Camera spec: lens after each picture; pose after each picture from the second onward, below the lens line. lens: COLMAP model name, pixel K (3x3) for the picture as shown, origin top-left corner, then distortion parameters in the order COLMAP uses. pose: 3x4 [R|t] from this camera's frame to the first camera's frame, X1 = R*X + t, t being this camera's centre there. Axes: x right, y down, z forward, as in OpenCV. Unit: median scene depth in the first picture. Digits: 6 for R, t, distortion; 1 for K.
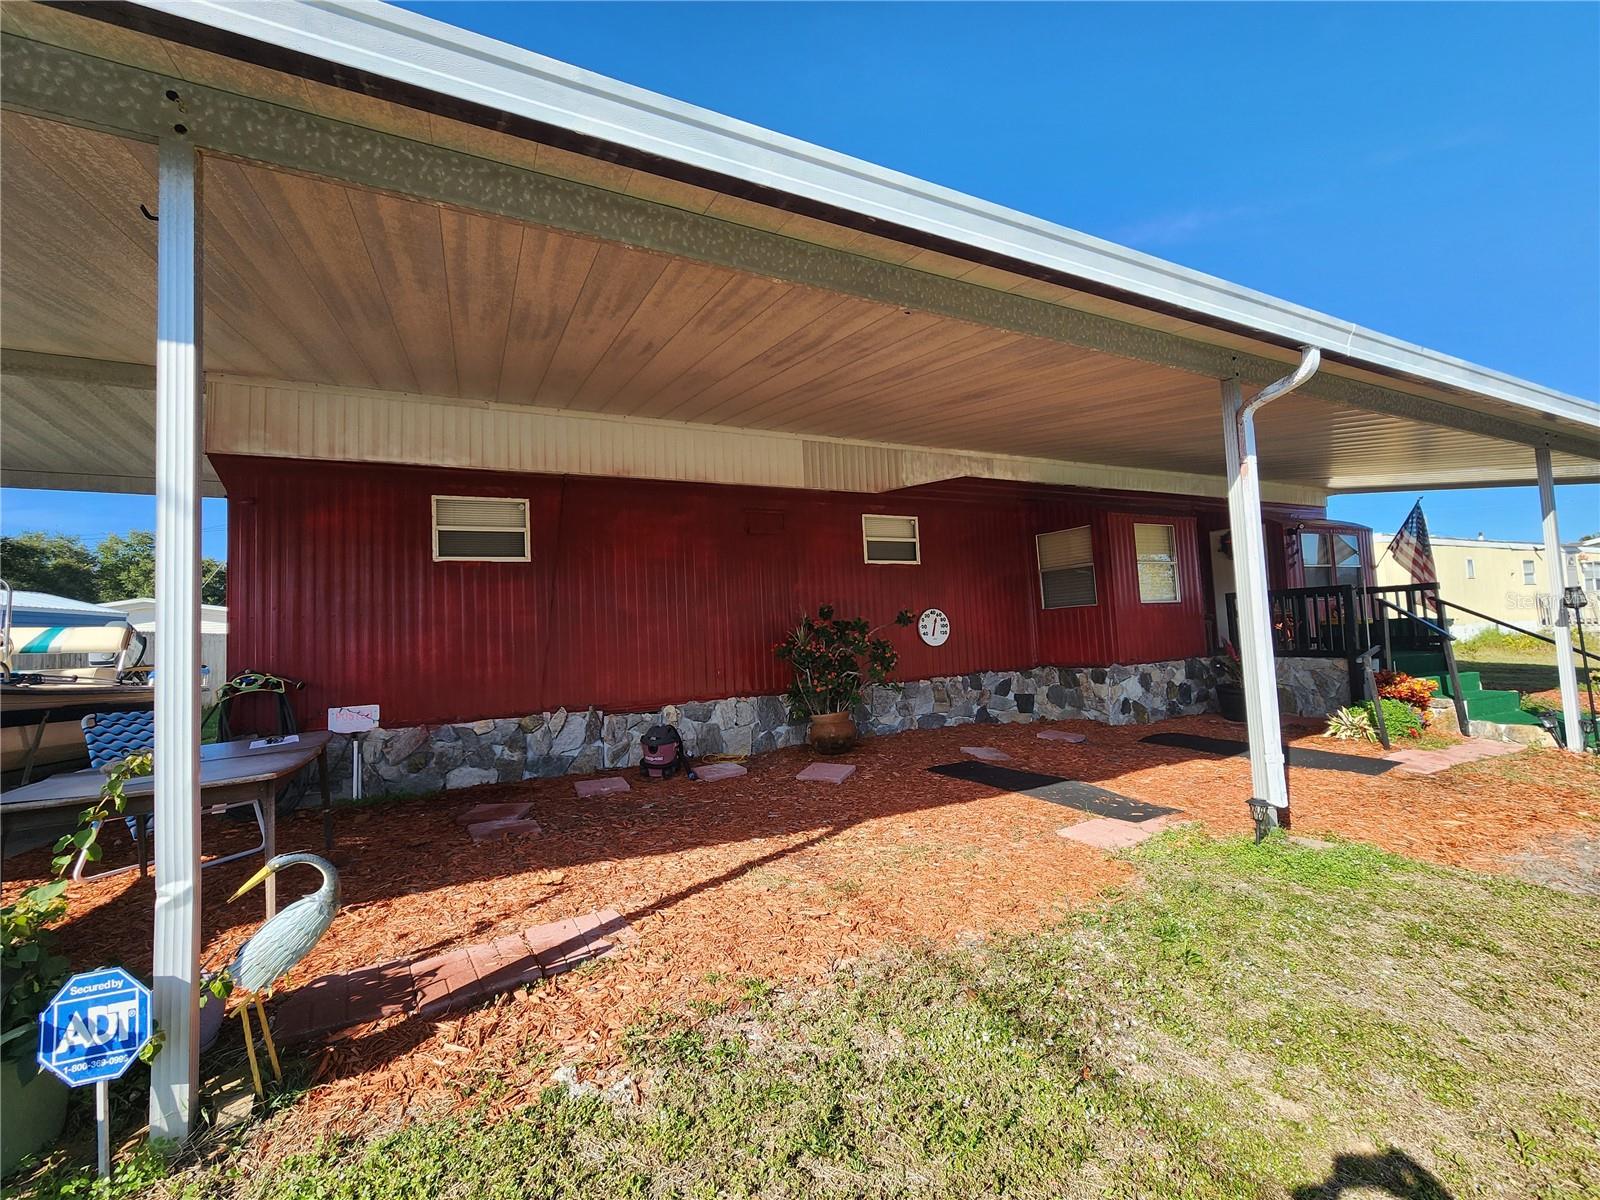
lens RADIAL K [[655.1, 0, 802.8], [0, 655.1, 598.7], [0, 0, 1]] dist [0.000637, 0.000110]
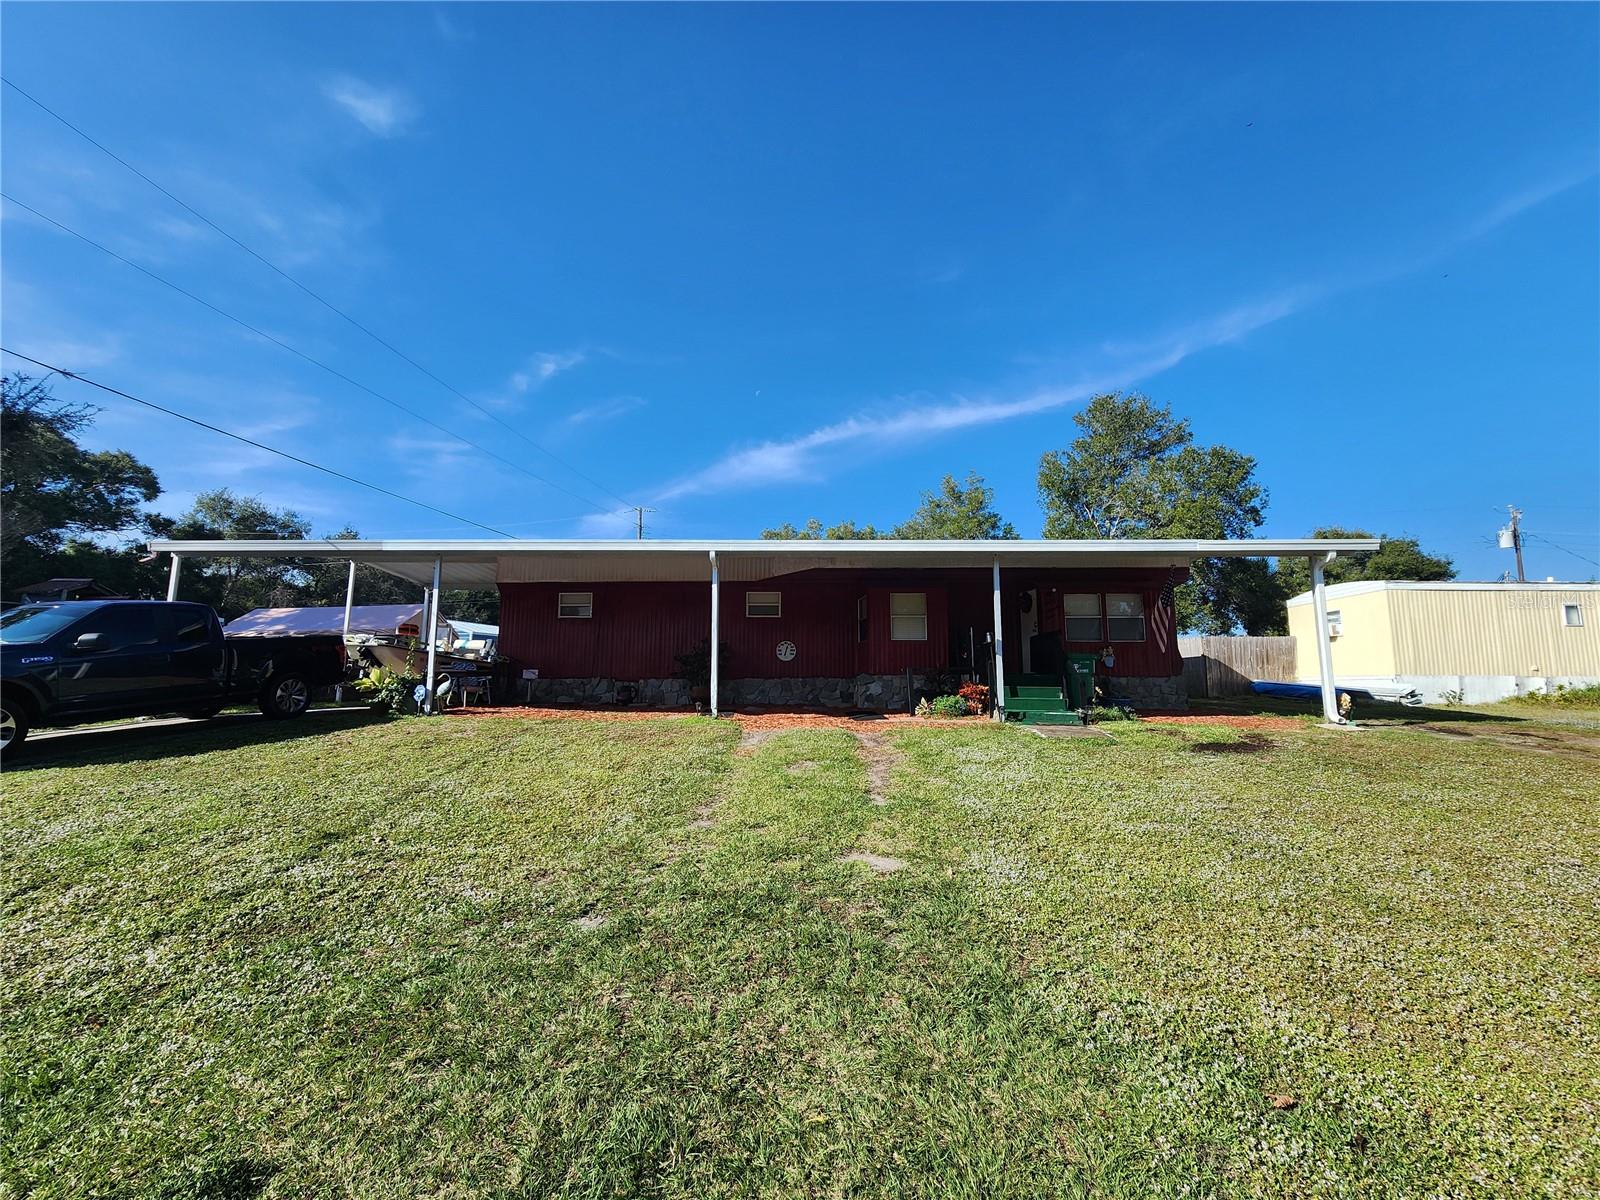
lens RADIAL K [[655.1, 0, 797.1], [0, 655.1, 599.1], [0, 0, 1]] dist [0.000637, 0.000110]
pose [[0.873454, -0.012966, -0.486735, 1.519102], [-0.014989, 0.998456, -0.053495, -0.005235], [0.486677, 0.054021, 0.871910, -0.824509]]
